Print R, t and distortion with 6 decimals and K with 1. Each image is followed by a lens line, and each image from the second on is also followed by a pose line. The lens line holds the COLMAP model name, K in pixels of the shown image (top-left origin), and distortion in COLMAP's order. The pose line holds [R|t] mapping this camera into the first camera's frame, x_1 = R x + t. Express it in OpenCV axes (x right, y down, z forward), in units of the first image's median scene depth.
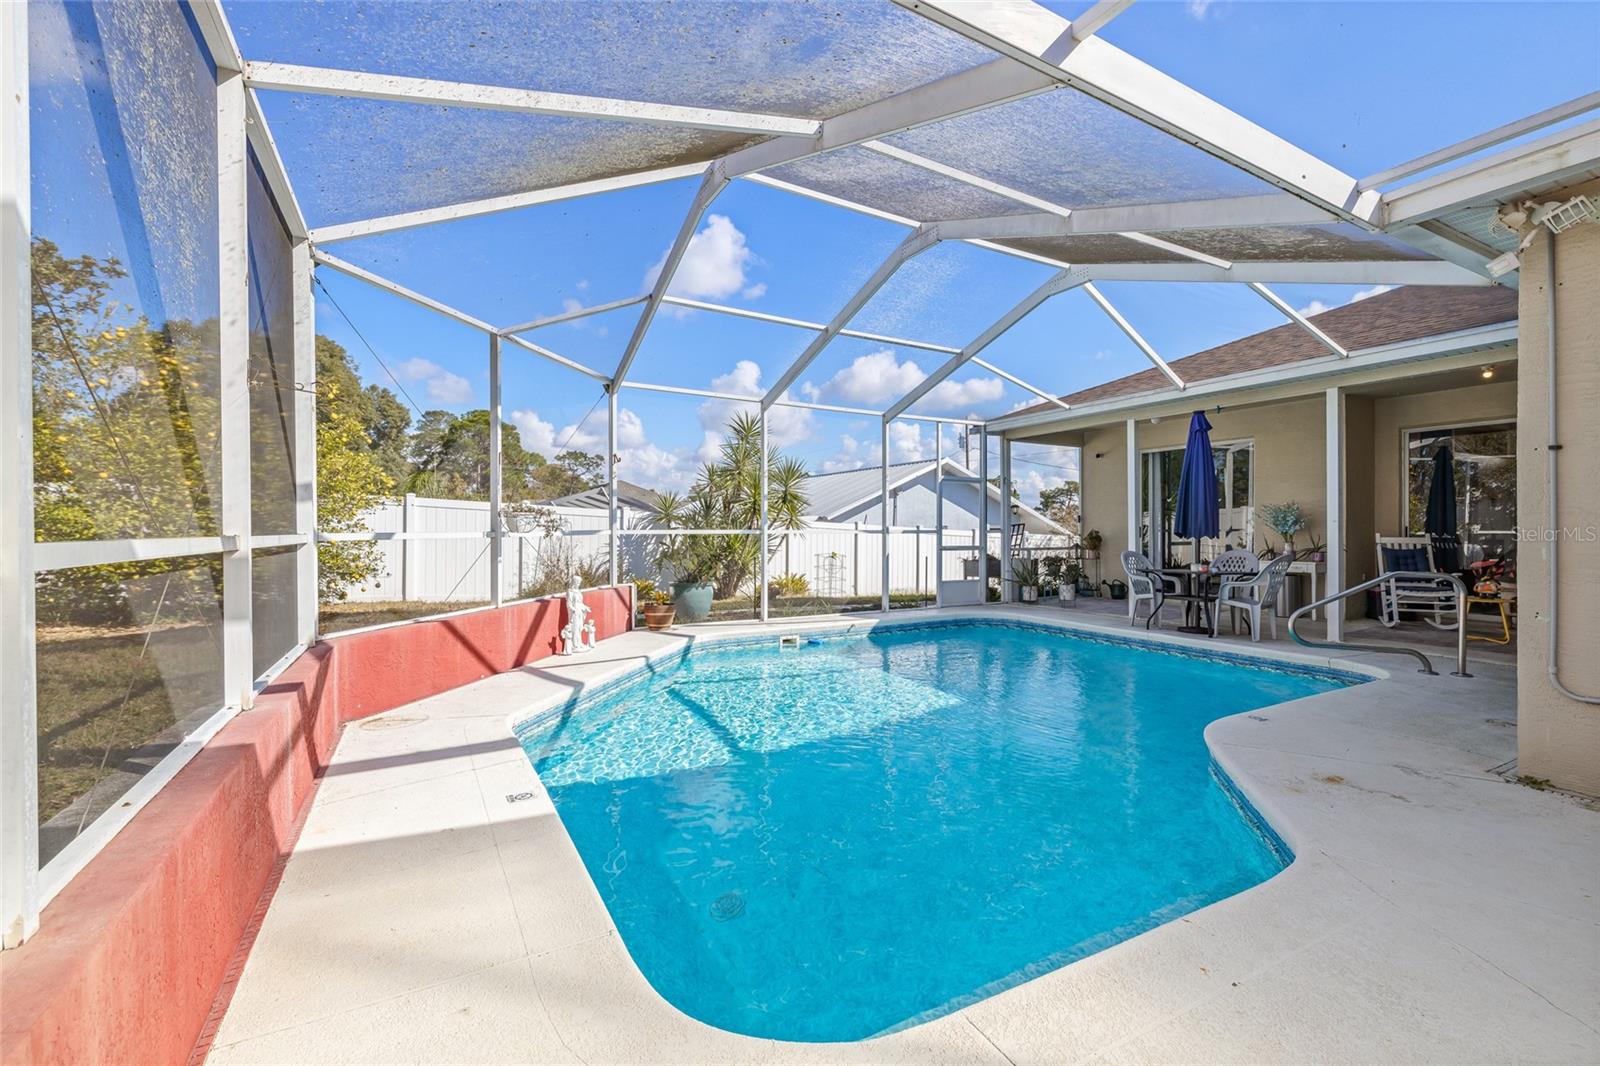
lens RADIAL K [[678.4, 0, 799.3], [0, 678.4, 529.7], [0, 0, 1]] dist [0.001163, 0.000053]
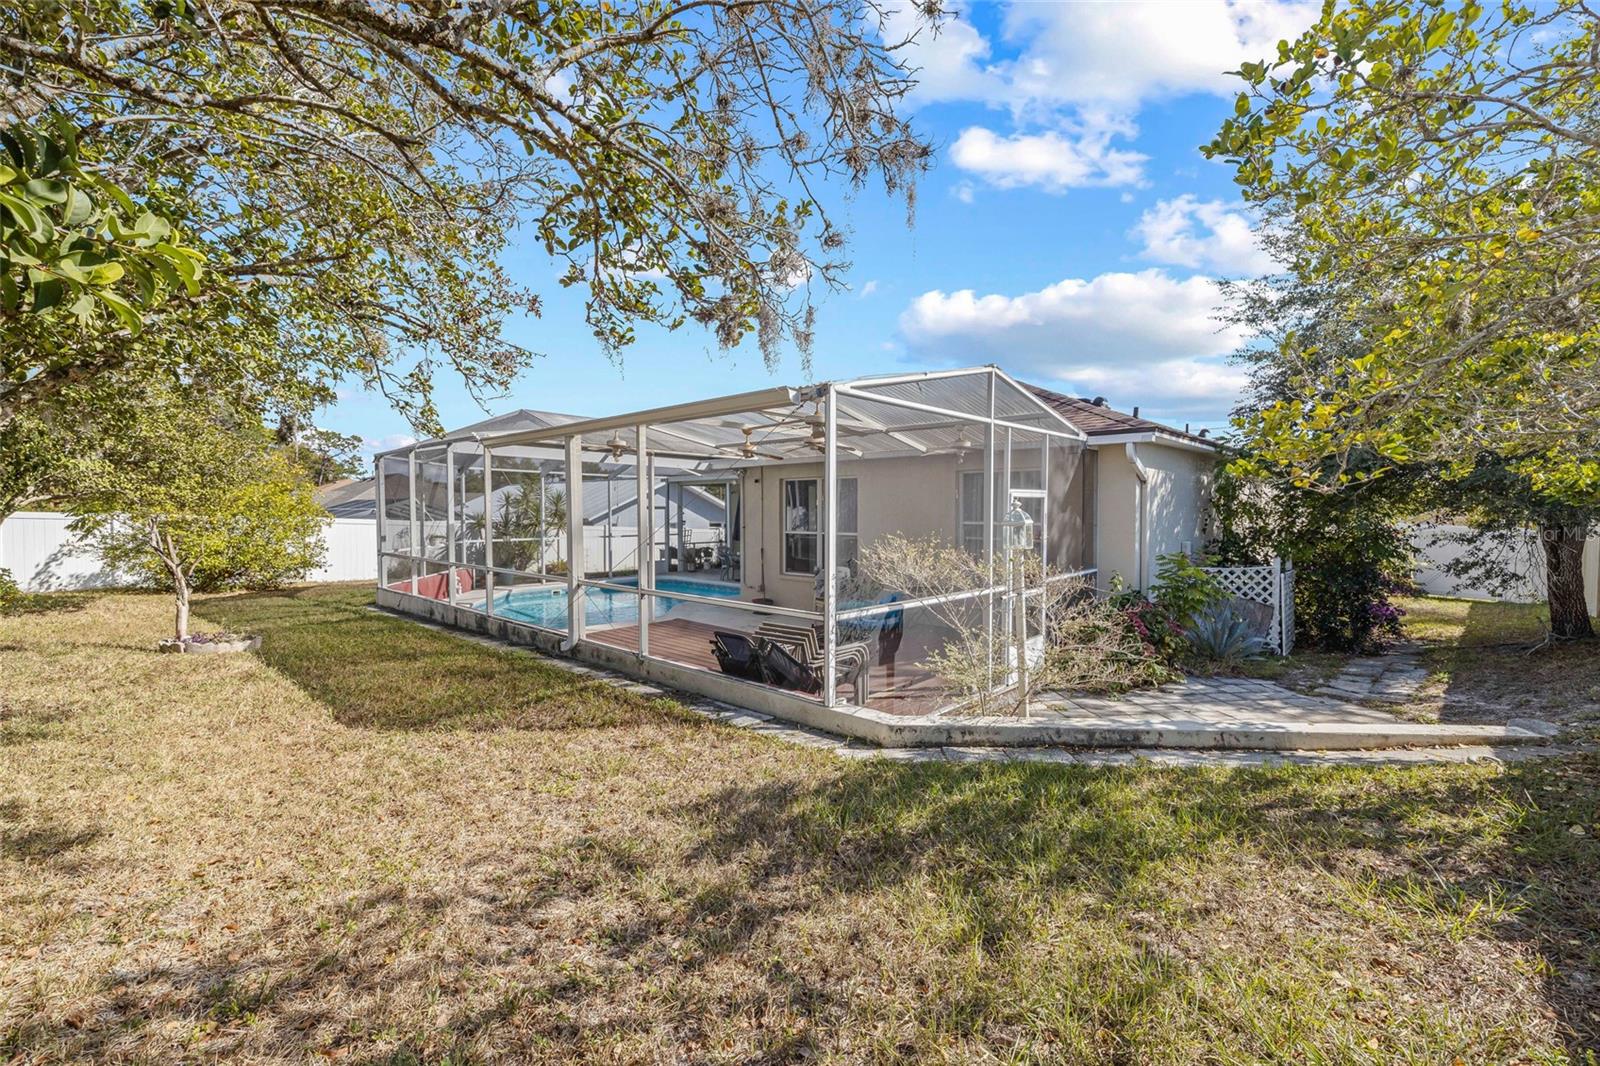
lens RADIAL K [[678.4, 0, 799.3], [0, 678.4, 529.7], [0, 0, 1]] dist [0.001163, 0.000053]
pose [[0.952150, -0.008407, 0.305514, 0.053128], [-0.000678, 0.999561, 0.029620, -0.078895], [-0.305629, -0.028410, 0.951727, -1.062880]]
